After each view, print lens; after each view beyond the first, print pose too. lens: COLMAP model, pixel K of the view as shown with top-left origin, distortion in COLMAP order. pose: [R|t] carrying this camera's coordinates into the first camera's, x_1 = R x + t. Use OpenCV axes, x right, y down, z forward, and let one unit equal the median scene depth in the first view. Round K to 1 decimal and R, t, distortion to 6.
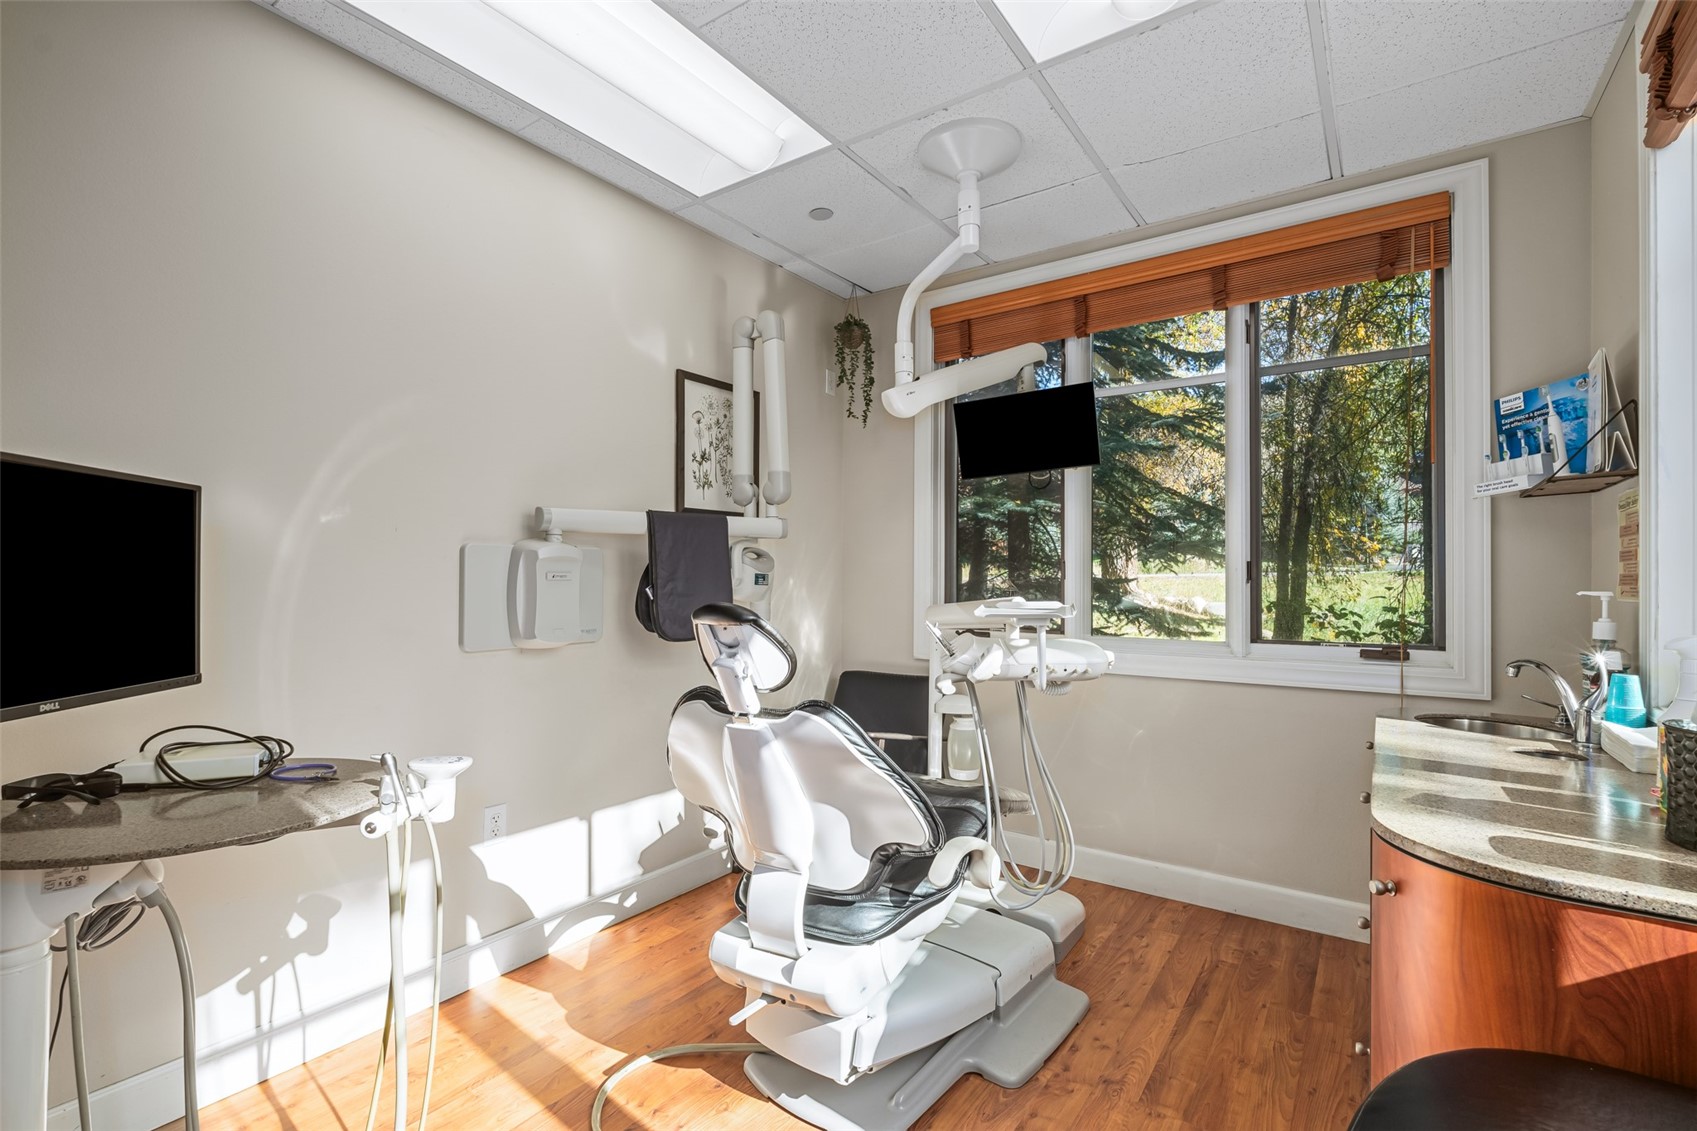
lens RADIAL K [[754.8, 0, 848.5], [0, 754.8, 565.5], [0, 0, 1]] dist [0.012262, 0.000170]
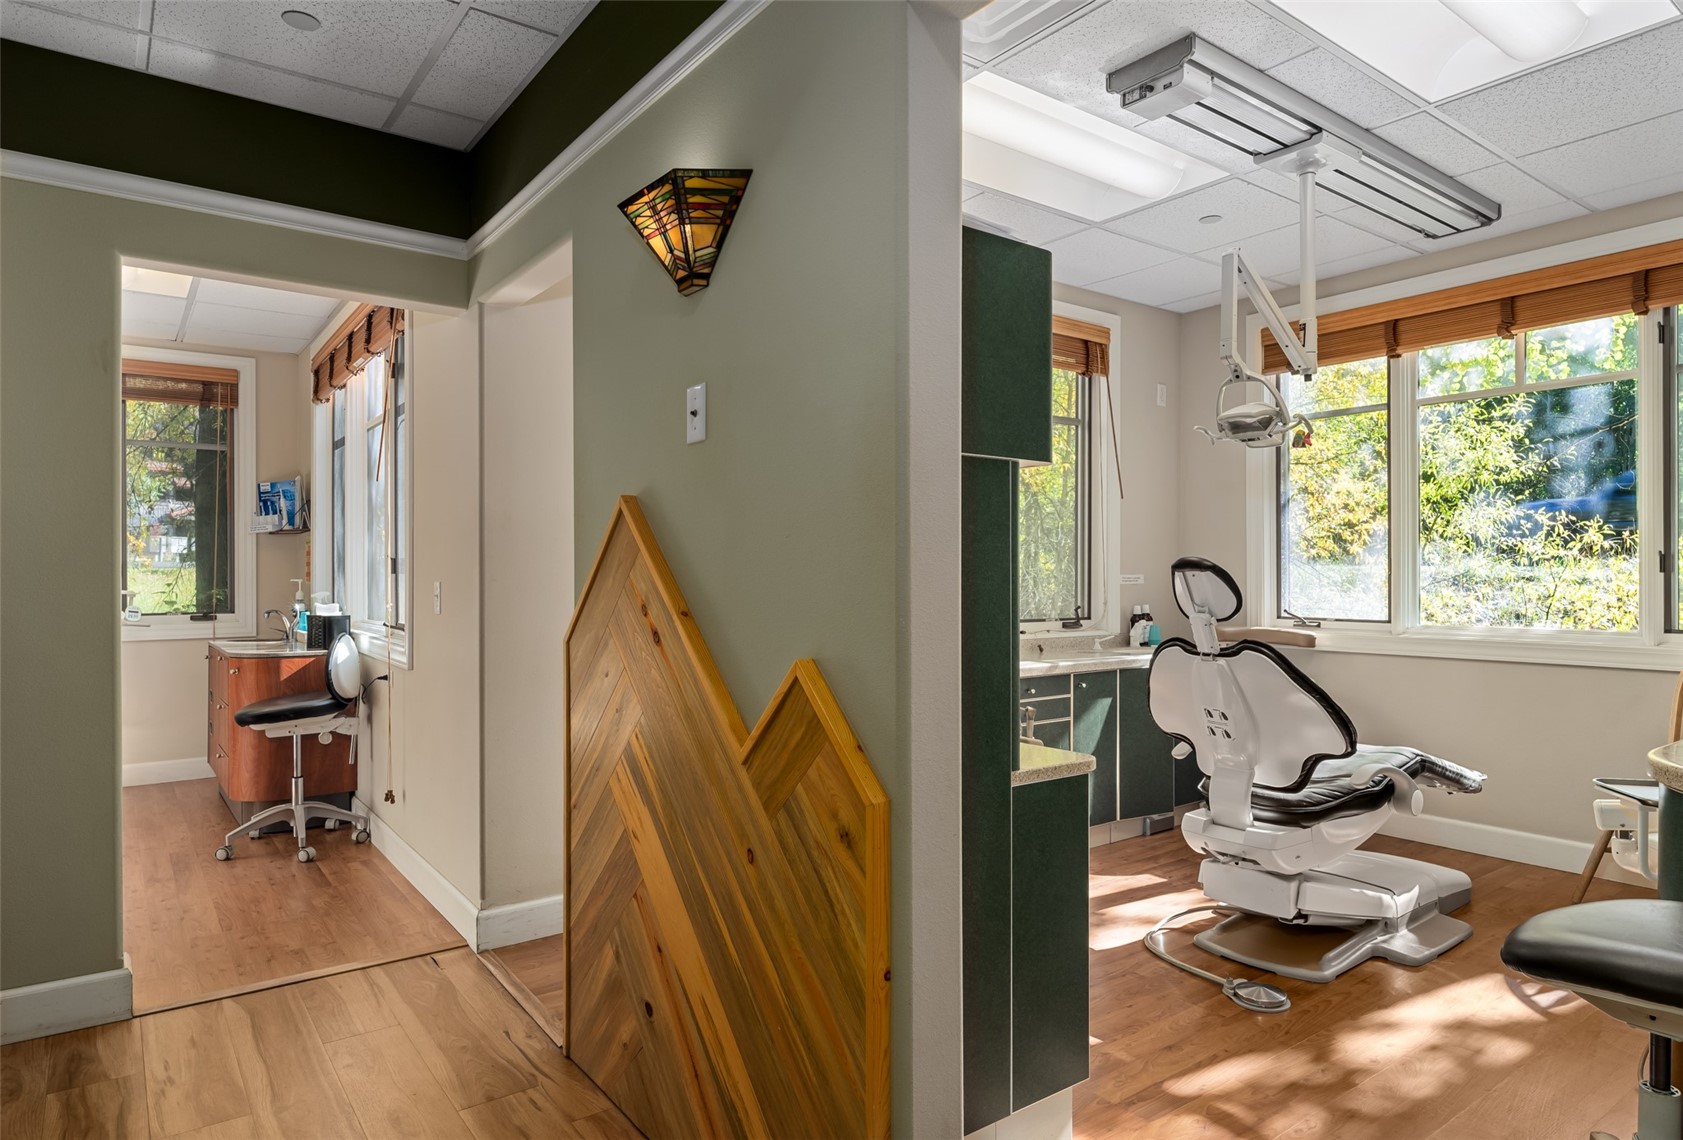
lens RADIAL K [[998.6, 0, 841.5], [0, 998.6, 570.0], [0, 0, 1]] dist [-0.001158, 0.000083]
pose [[0.314137, -0.001192, 0.949377, -1.246592], [-0.005955, 0.999977, 0.003226, -0.012785], [-0.949359, -0.006667, 0.314123, -1.374923]]
